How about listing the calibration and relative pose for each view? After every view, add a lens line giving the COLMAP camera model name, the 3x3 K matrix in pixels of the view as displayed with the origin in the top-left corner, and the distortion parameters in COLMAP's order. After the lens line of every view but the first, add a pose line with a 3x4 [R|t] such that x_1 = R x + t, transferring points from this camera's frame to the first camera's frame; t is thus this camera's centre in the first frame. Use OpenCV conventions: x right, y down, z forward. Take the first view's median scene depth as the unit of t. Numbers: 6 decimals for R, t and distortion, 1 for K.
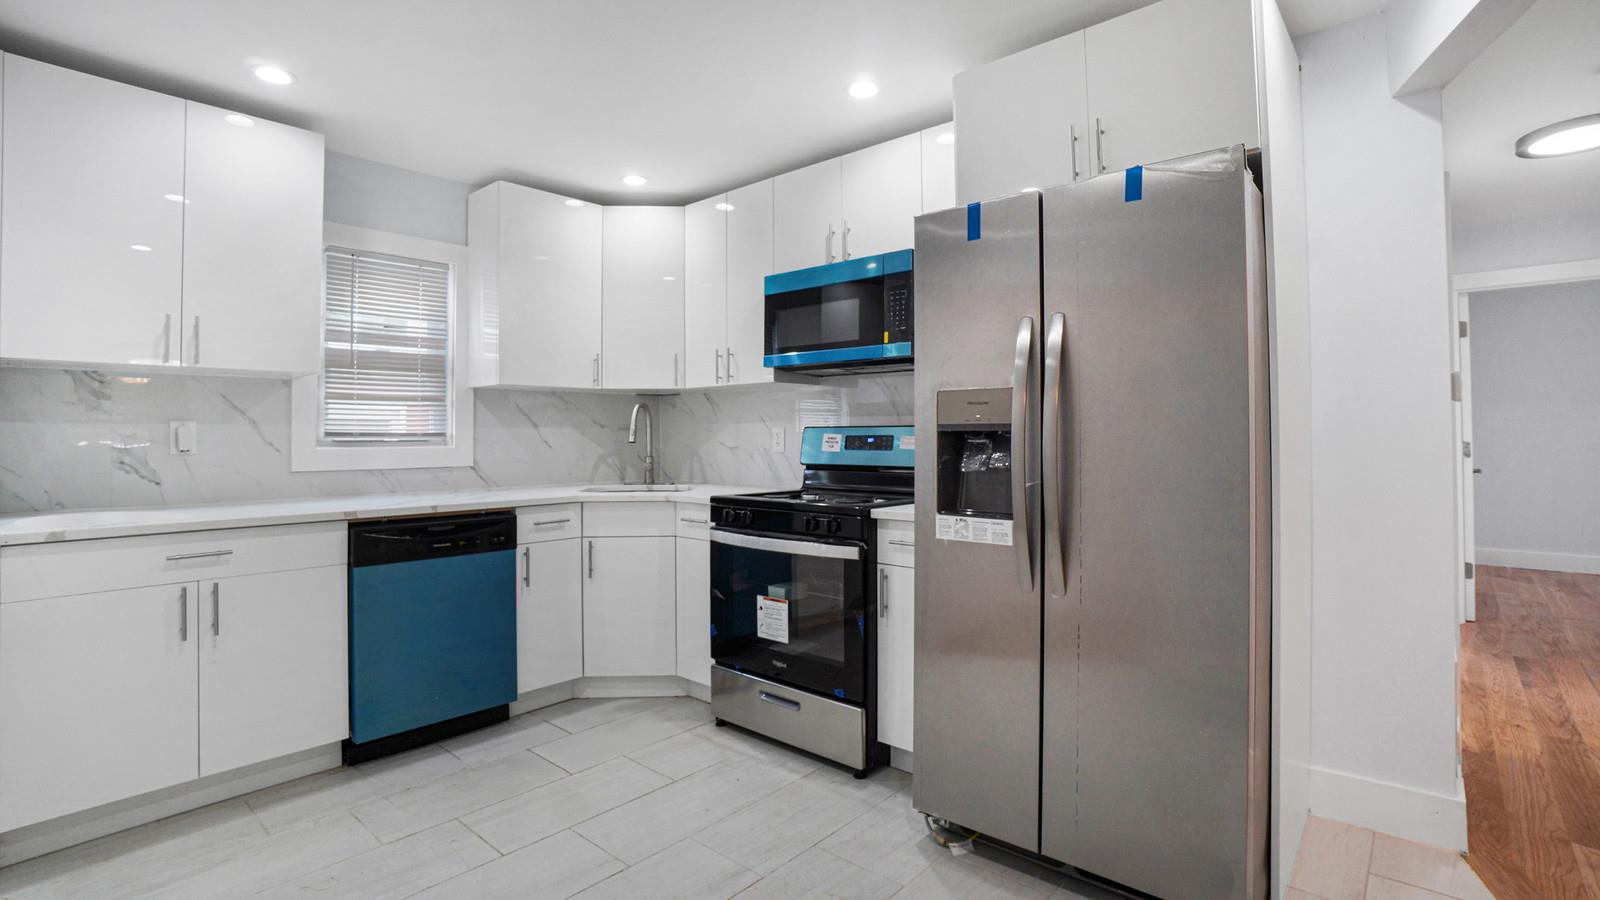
lens RADIAL K [[730.9, 0, 797.8], [0, 730.9, 438.8], [0, 0, 1]] dist [0.004679, 0.013900]
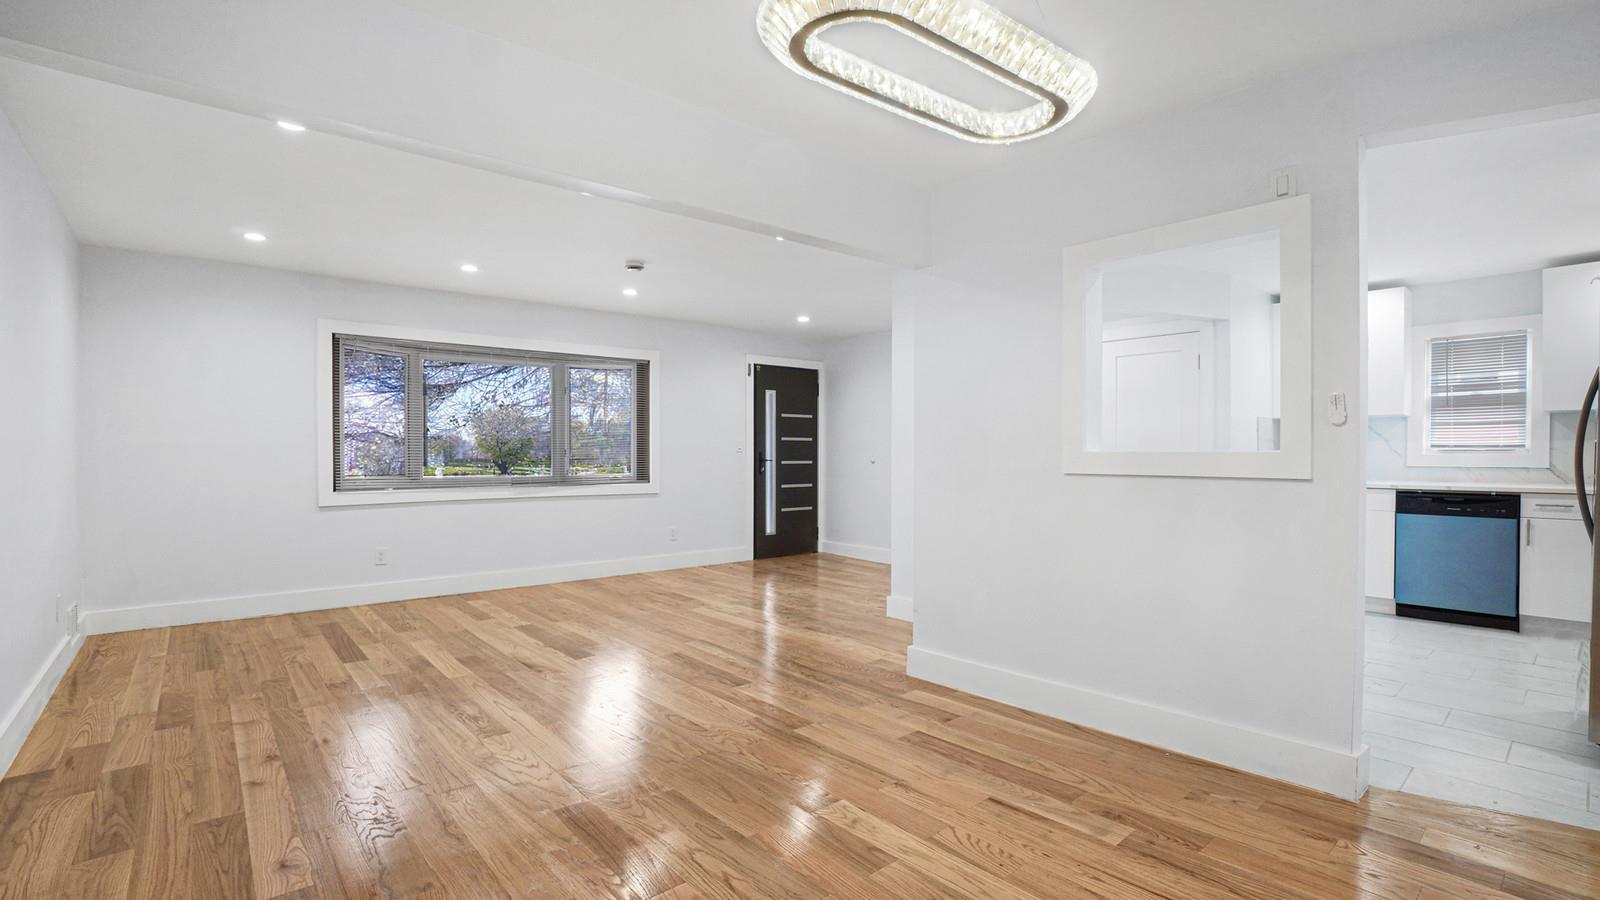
lens RADIAL K [[730.9, 0, 796.7], [0, 730.9, 454.2], [0, 0, 1]] dist [0.004679, 0.013900]
pose [[-0.145031, 0.002940, -0.989423, 1.422999], [-0.004028, 0.999986, 0.003562, 0.014398], [0.989419, 0.004502, -0.145017, -0.282745]]
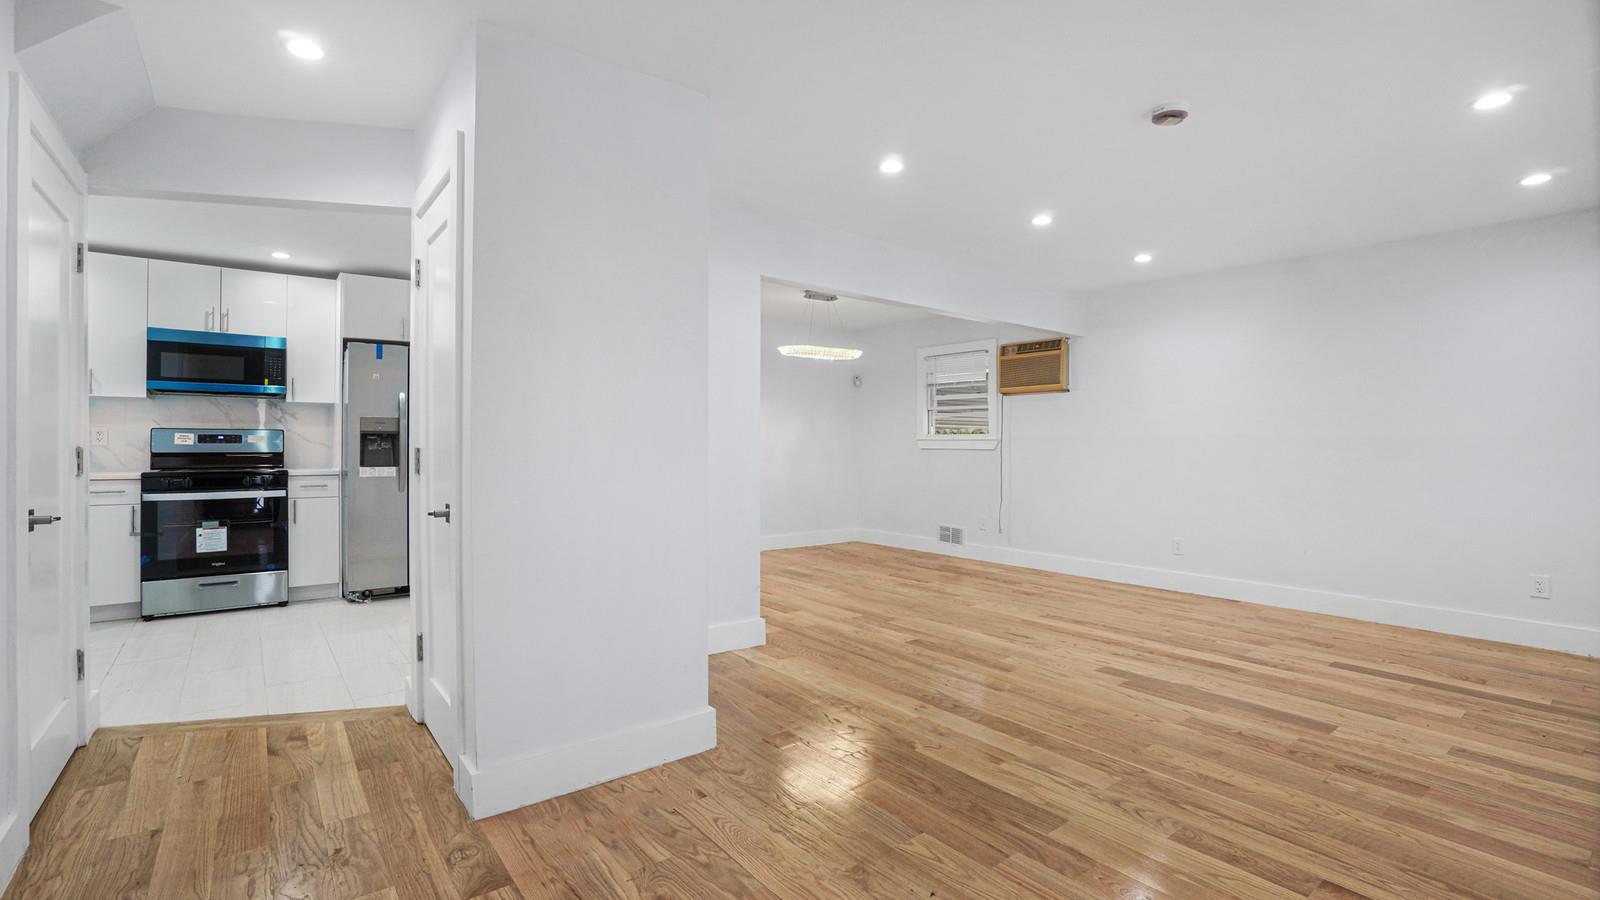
lens RADIAL K [[730.9, 0, 800.4], [0, 730.9, 447.9], [0, 0, 1]] dist [0.004679, 0.013900]
pose [[0.192259, 0.001137, 0.981343, -1.300423], [0.000519, 0.999999, -0.001260, 0.028817], [-0.981344, 0.000752, 0.192259, -0.618717]]
